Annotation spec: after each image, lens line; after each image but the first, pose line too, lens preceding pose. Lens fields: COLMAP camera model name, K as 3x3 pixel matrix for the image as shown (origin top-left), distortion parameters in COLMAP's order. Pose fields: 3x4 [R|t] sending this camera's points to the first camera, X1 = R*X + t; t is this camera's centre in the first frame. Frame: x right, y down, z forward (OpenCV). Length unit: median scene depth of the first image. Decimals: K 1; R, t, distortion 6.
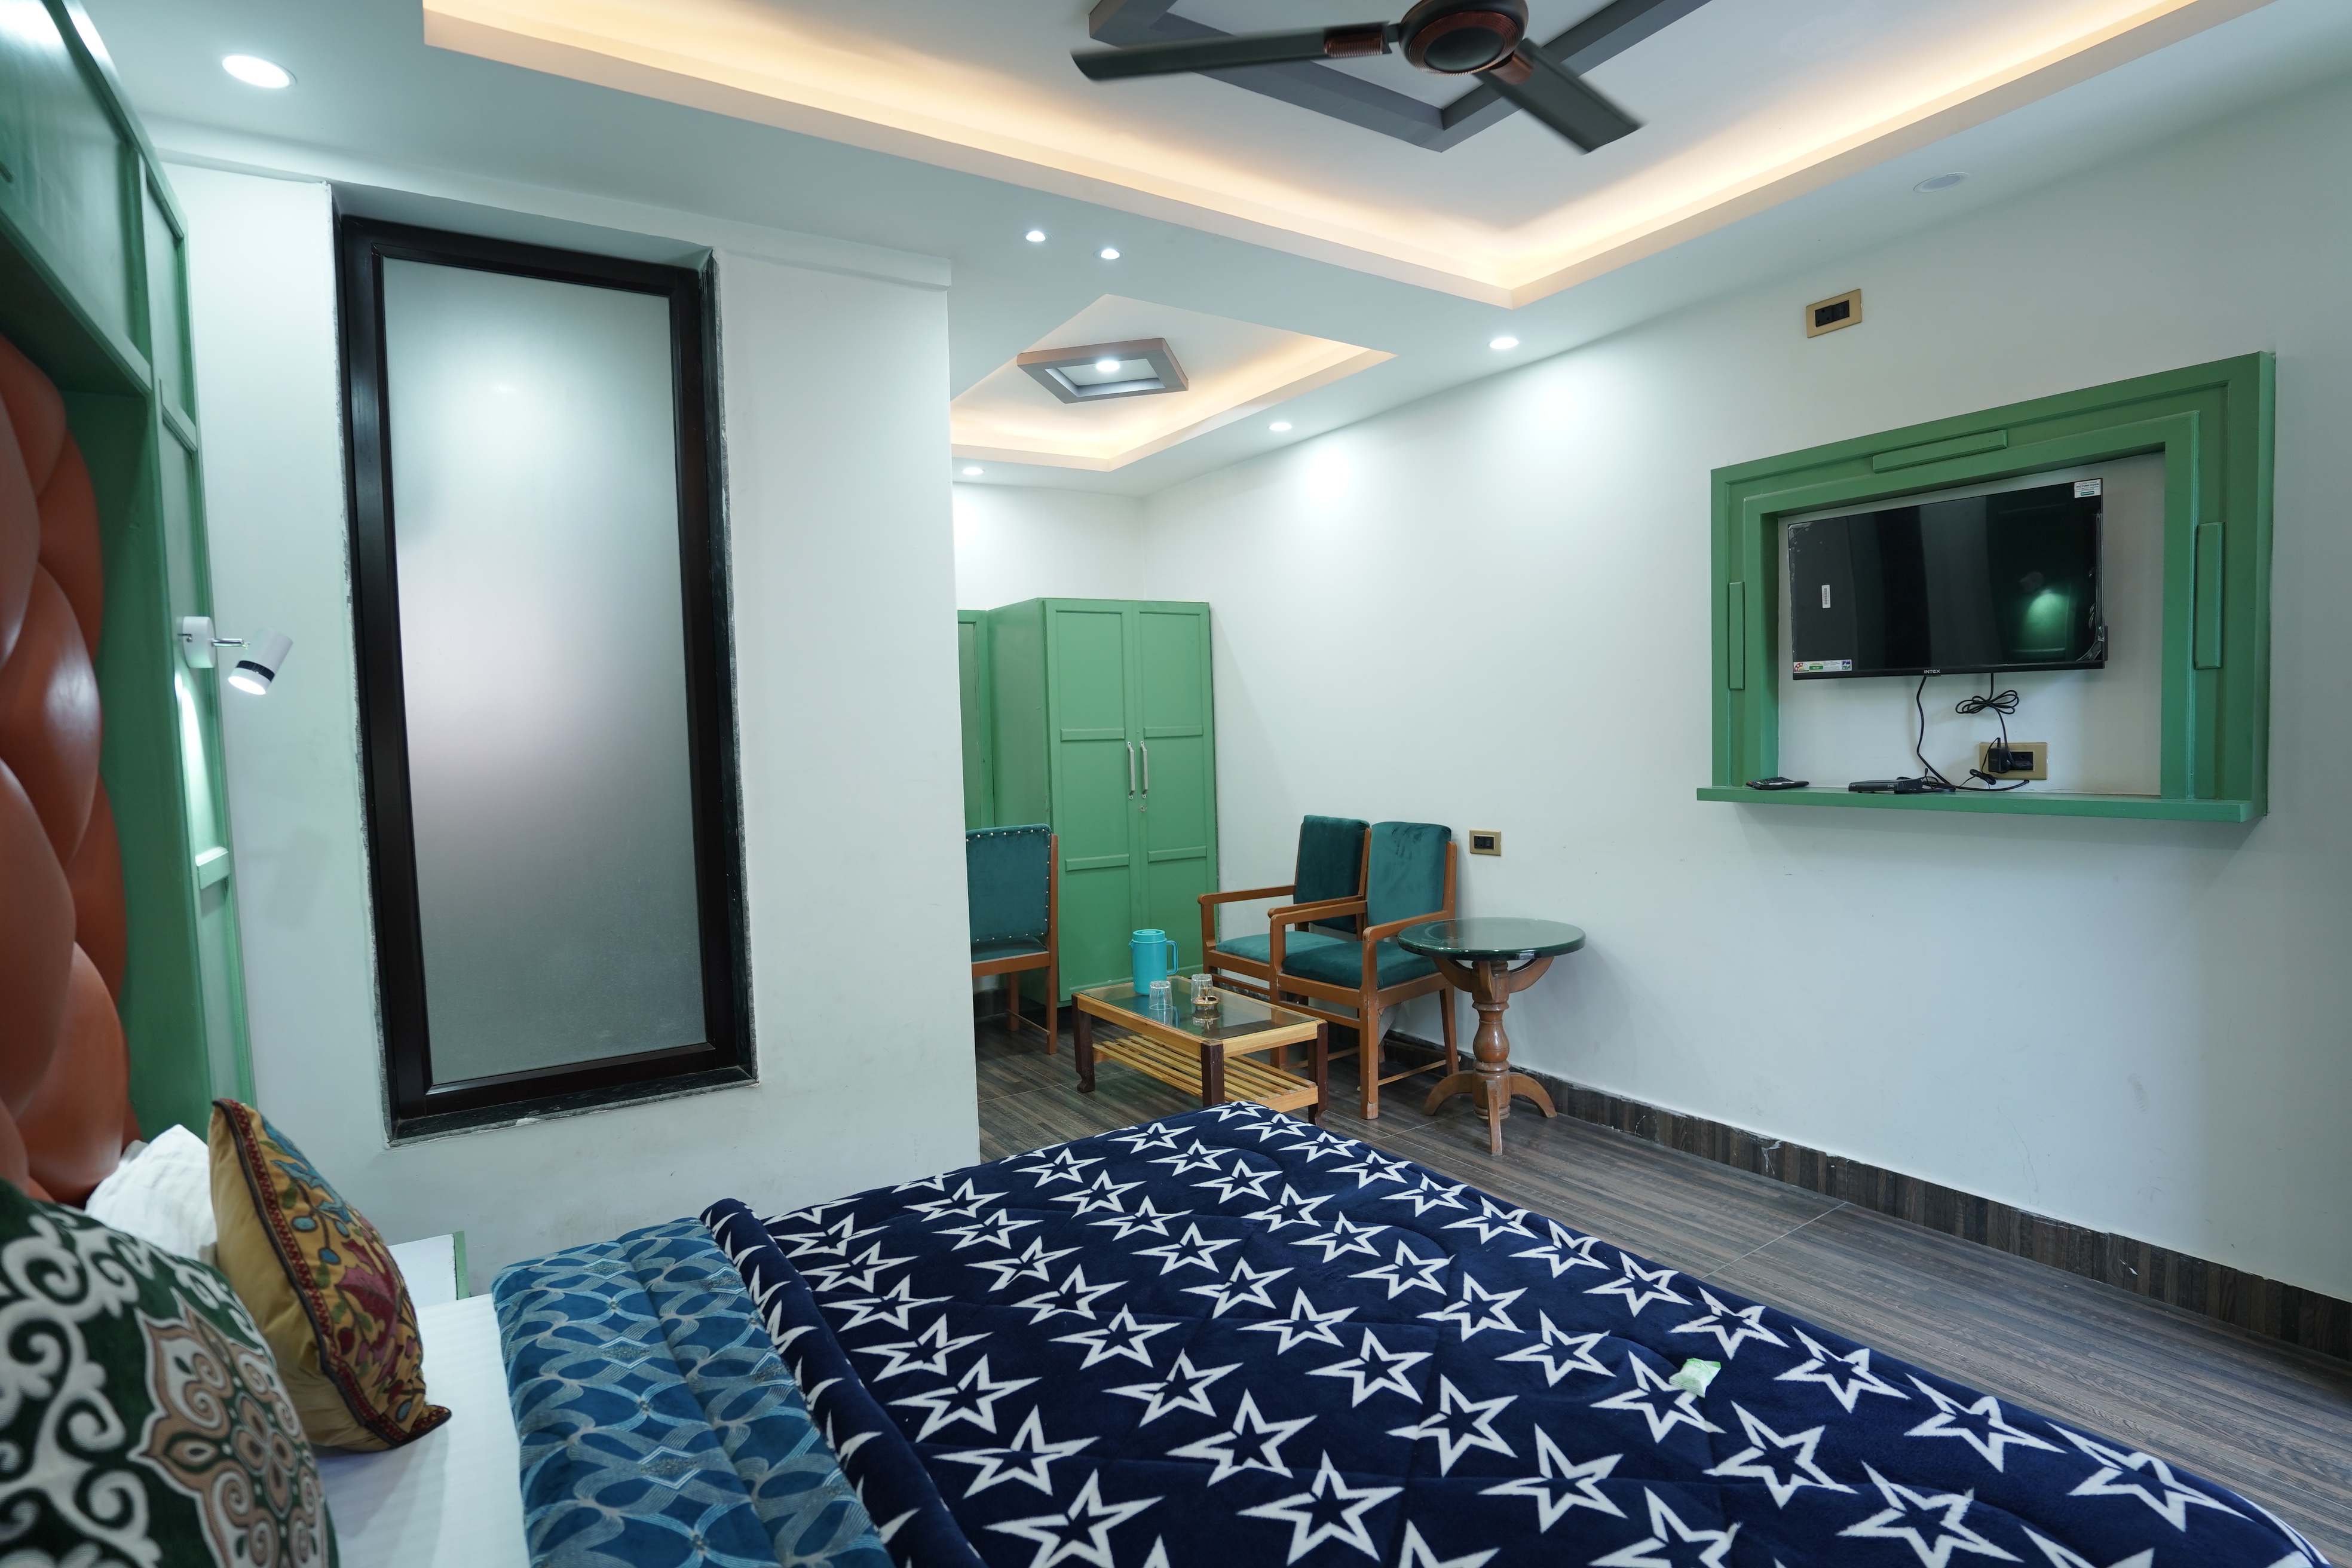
lens RADIAL K [[1150.3, 0, 1176.0], [0, 1150.3, 784.0], [0, 0, 1]] dist [-0.078776, 0.031397]
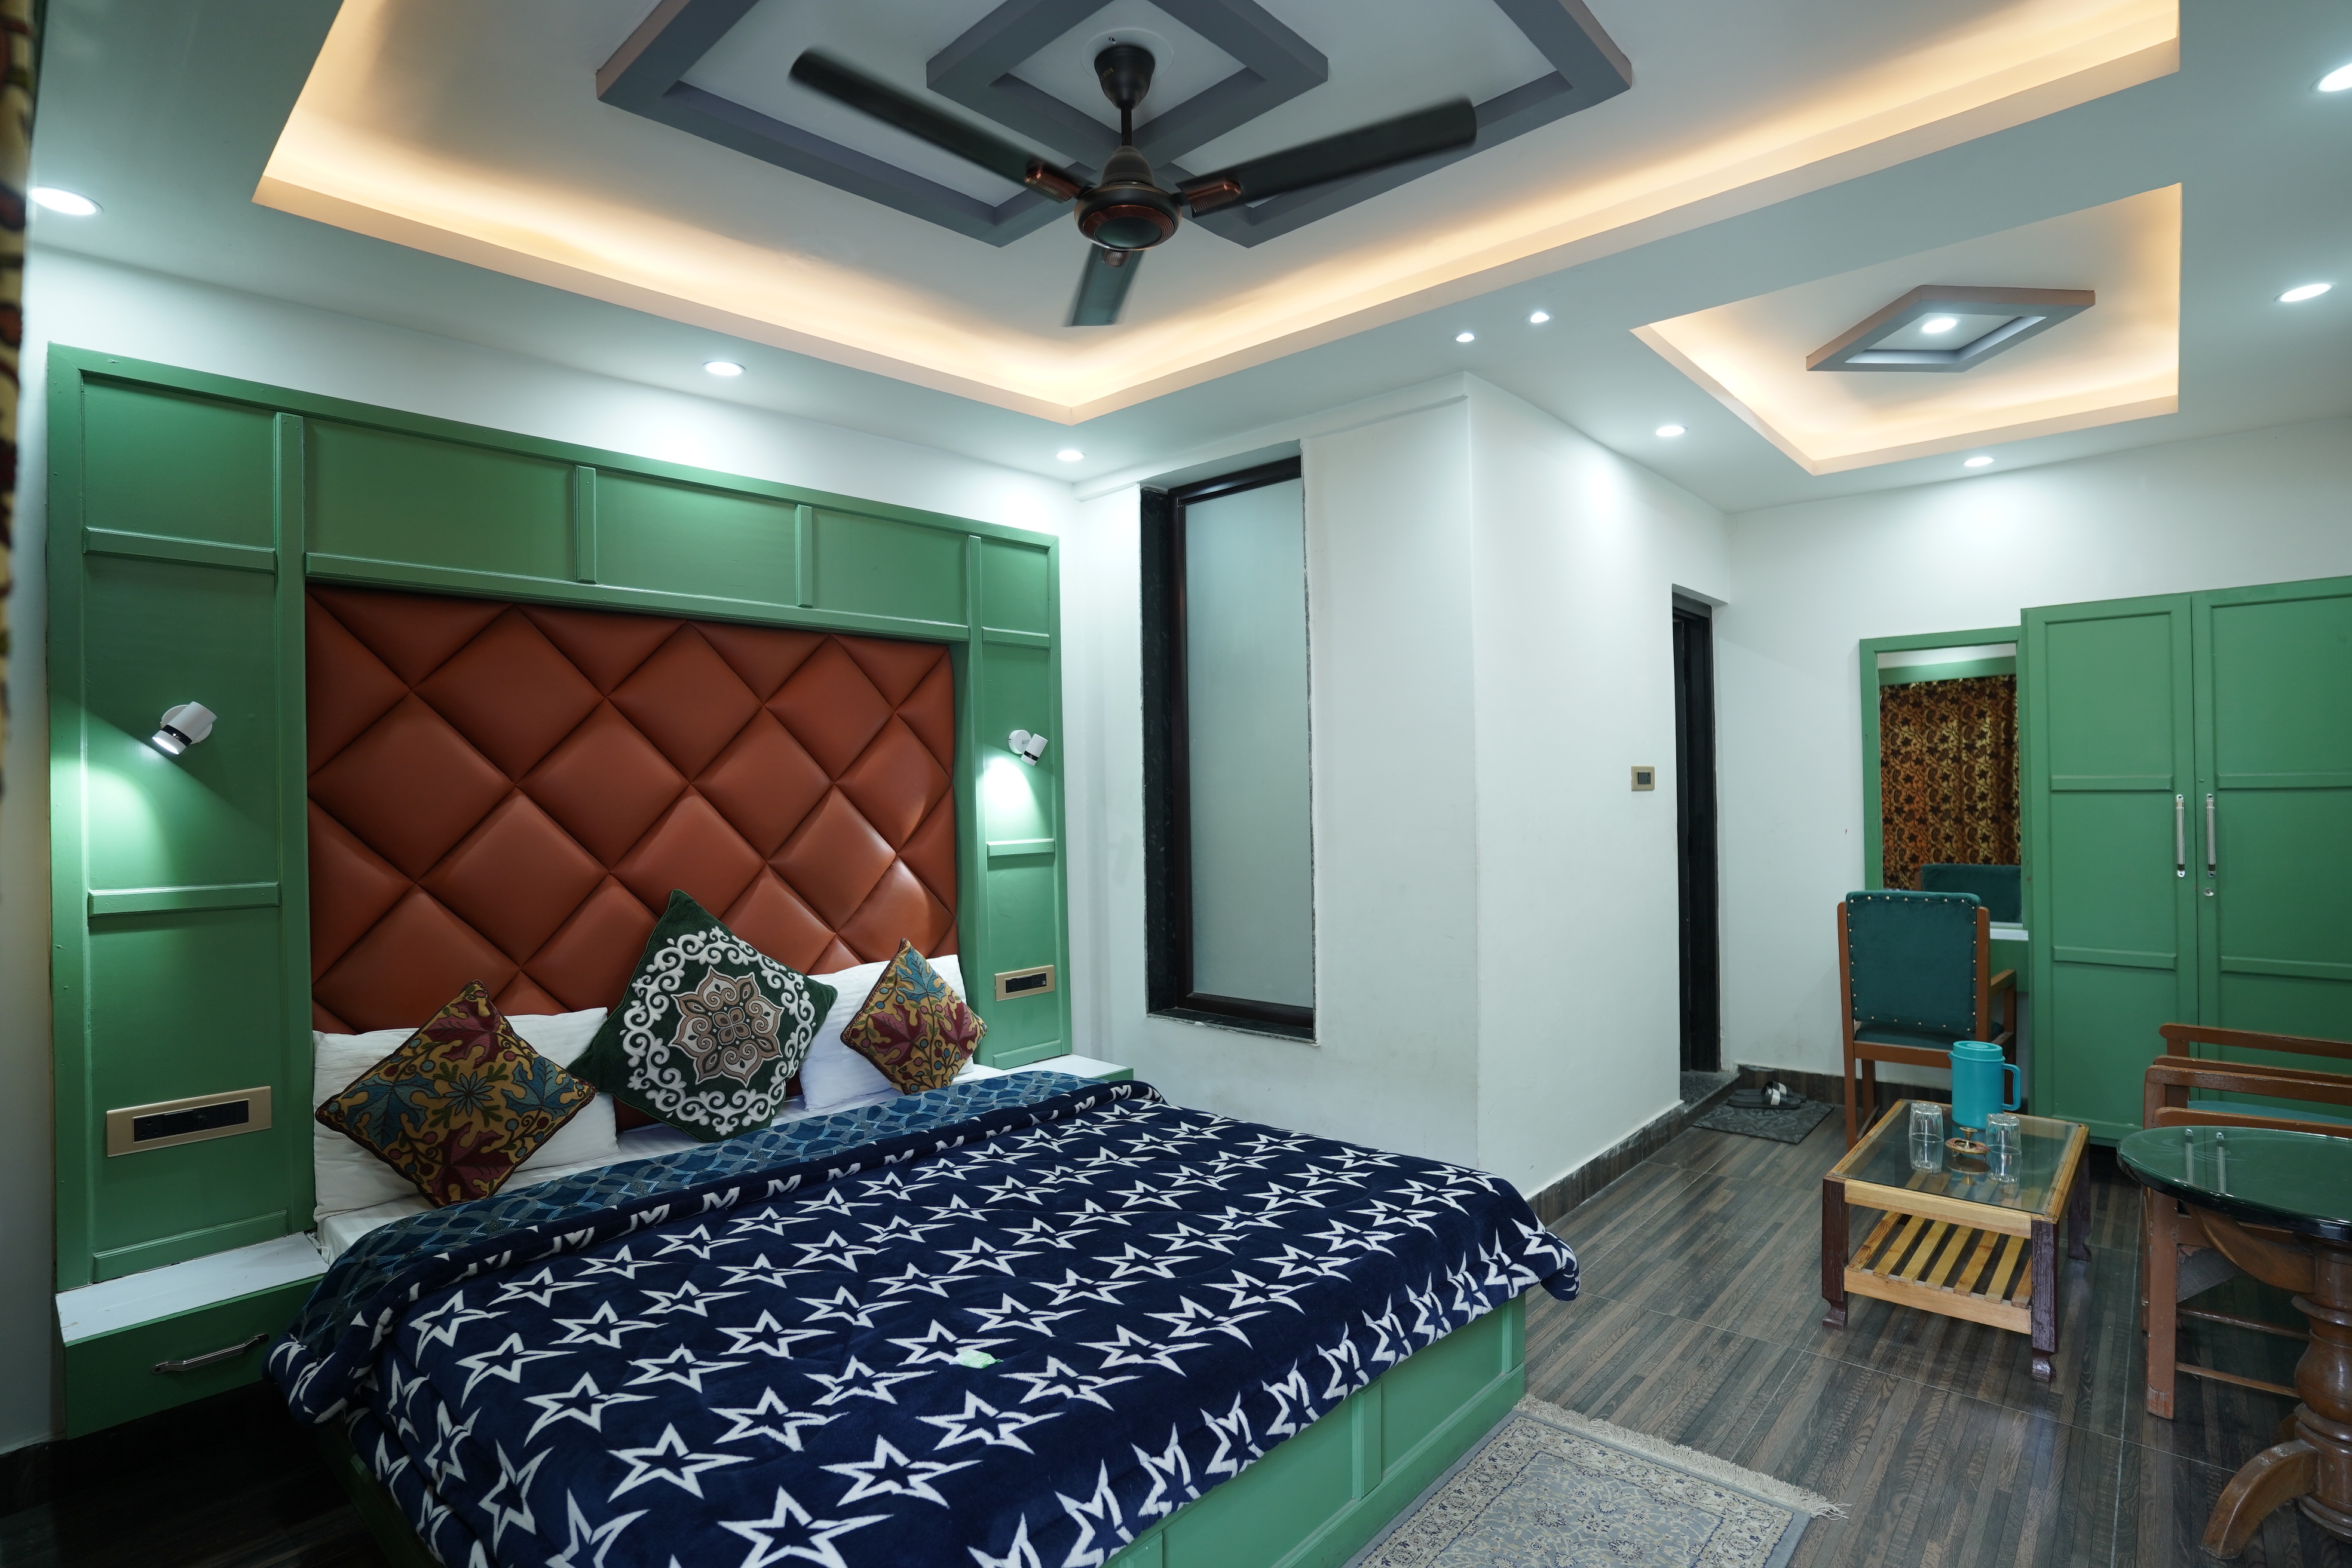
lens RADIAL K [[1150.3, 0, 1176.0], [0, 1150.3, 784.0], [0, 0, 1]] dist [-0.078776, 0.031397]
pose [[0.256627, 0.021202, -0.966278, 1.103138], [-0.035758, 0.999283, 0.012429, -0.070748], [0.965849, 0.031363, 0.257201, 0.579075]]
